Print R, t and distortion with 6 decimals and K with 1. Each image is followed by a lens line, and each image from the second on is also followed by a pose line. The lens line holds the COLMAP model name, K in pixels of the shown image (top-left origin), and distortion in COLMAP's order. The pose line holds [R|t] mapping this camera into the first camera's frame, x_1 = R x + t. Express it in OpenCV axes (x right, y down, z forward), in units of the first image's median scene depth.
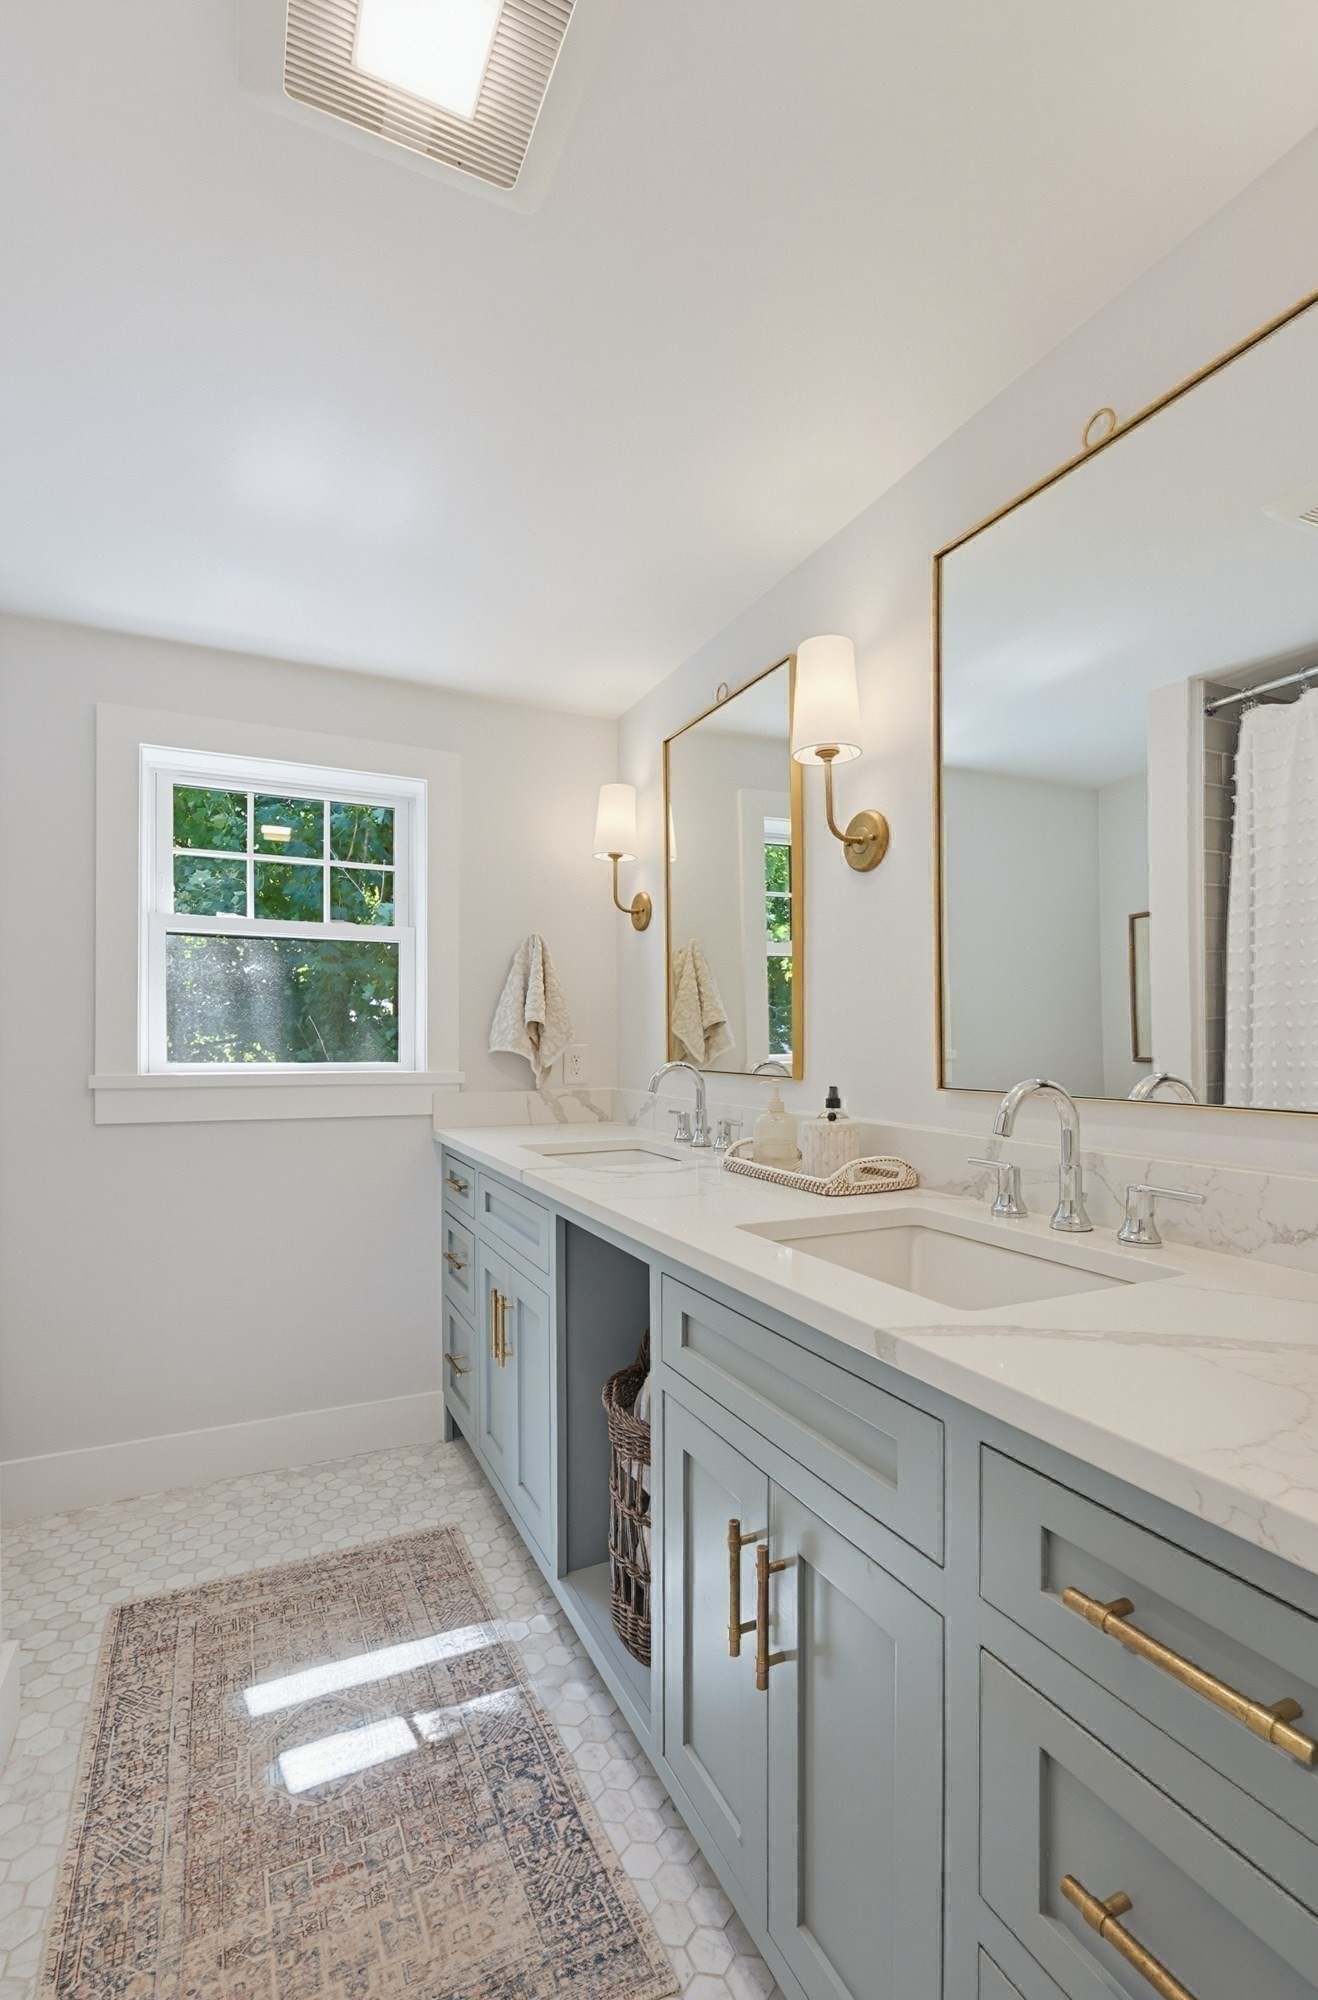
lens RADIAL K [[870.1, 0, 623.7], [0, 870.1, 1040.0], [0, 0, 1]] dist [-0.002212, -0.000056]
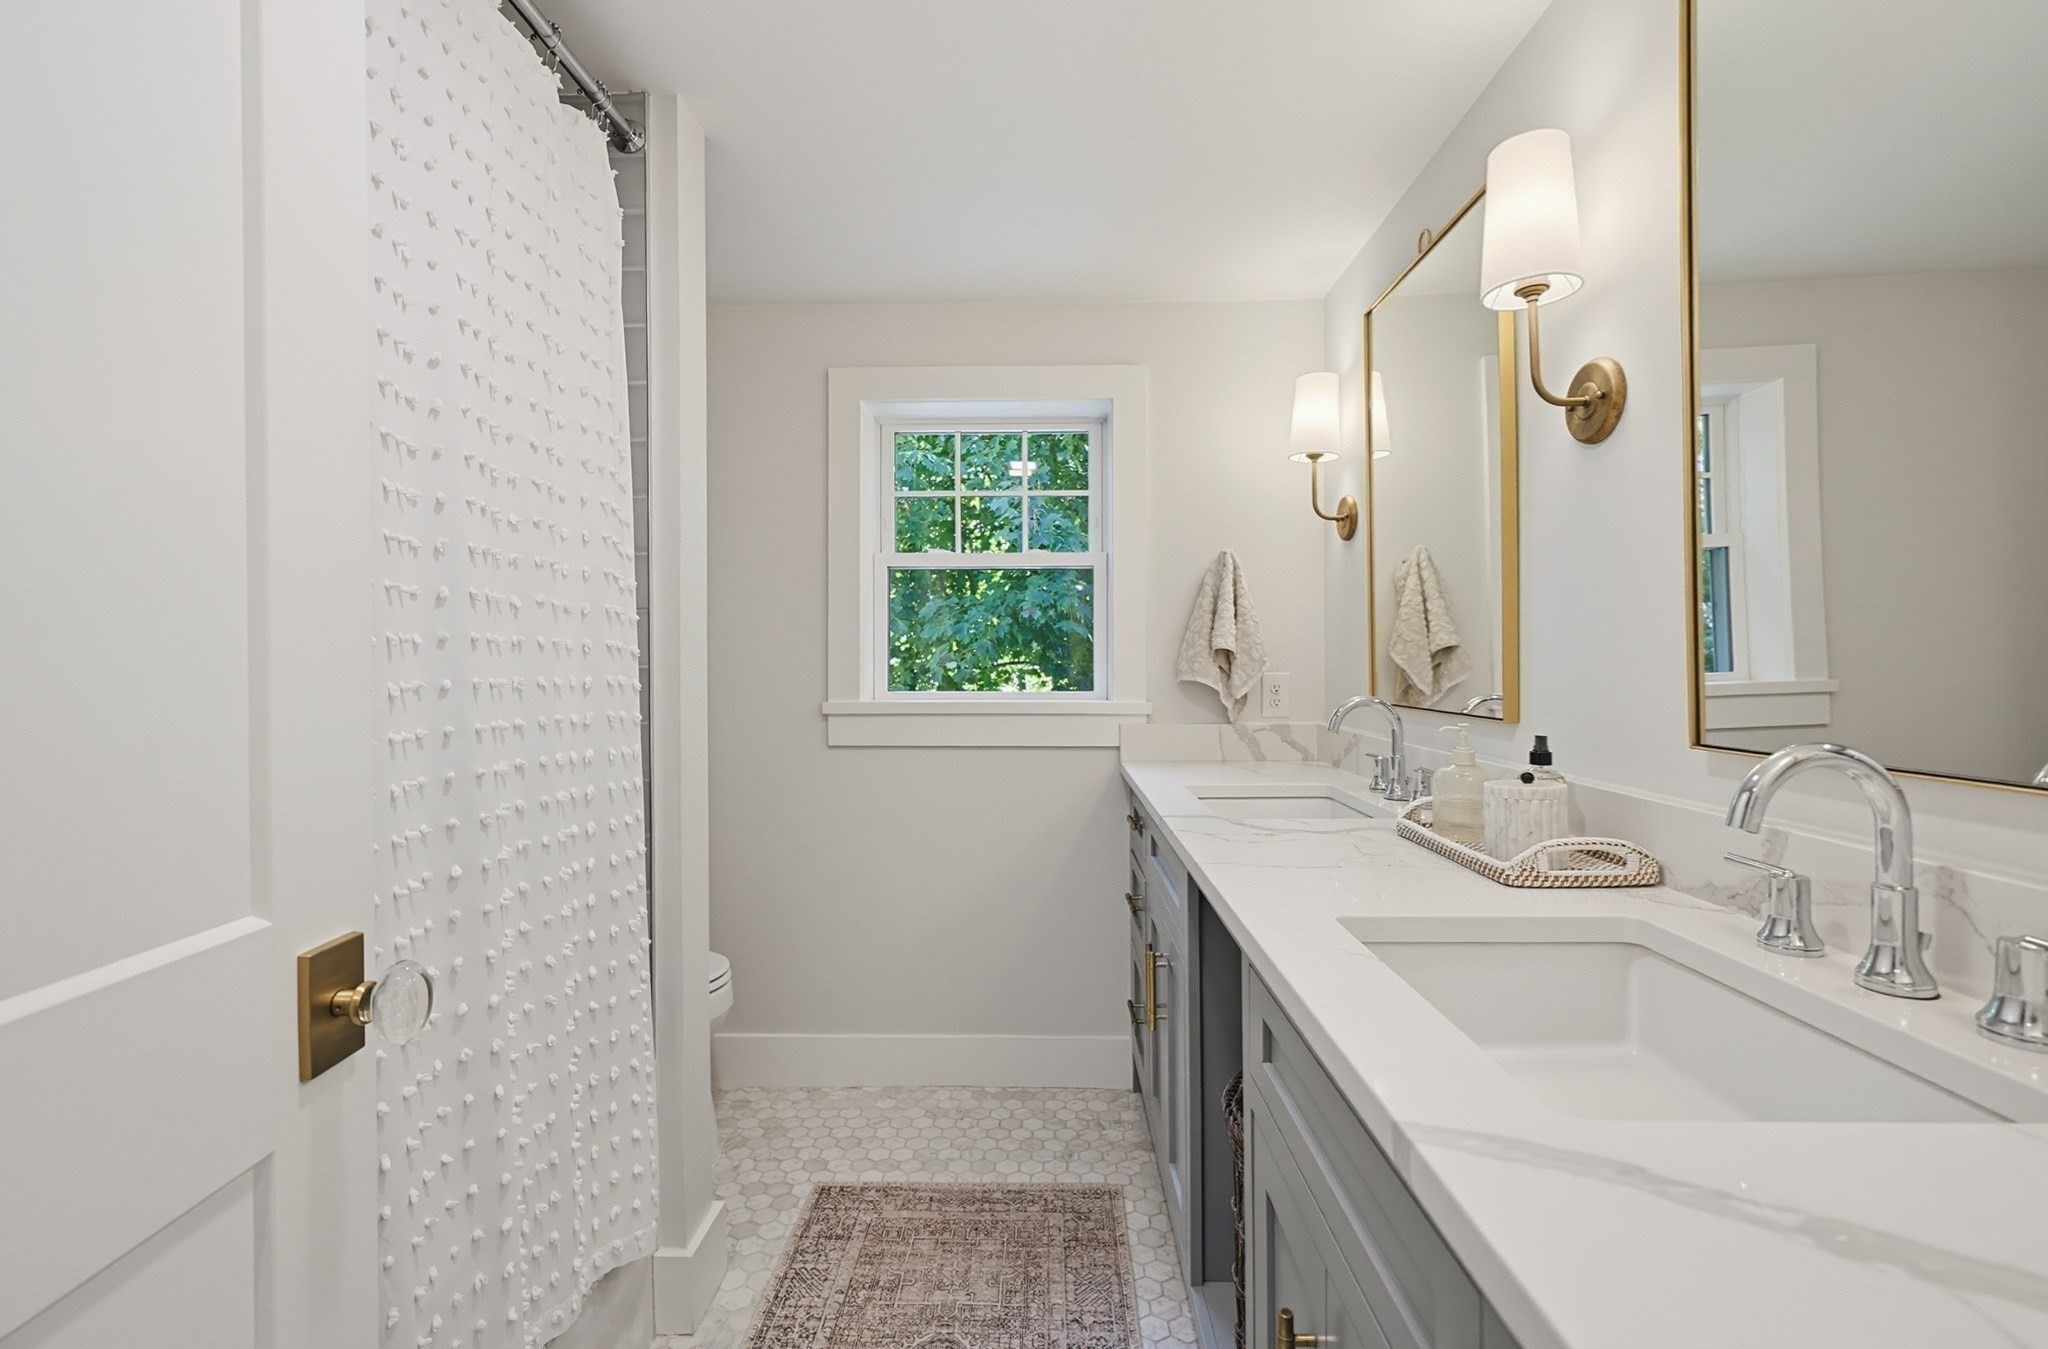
lens RADIAL K [[881.4, 0, 1023.2], [0, 881.4, 661.3], [0, 0, 1]] dist [-0.001096, 0.000036]
pose [[0.904859, -0.007297, -0.425648, 0.121222], [0.007539, 0.999971, -0.001117, -0.009746], [0.425644, -0.002198, 0.904888, 0.095957]]
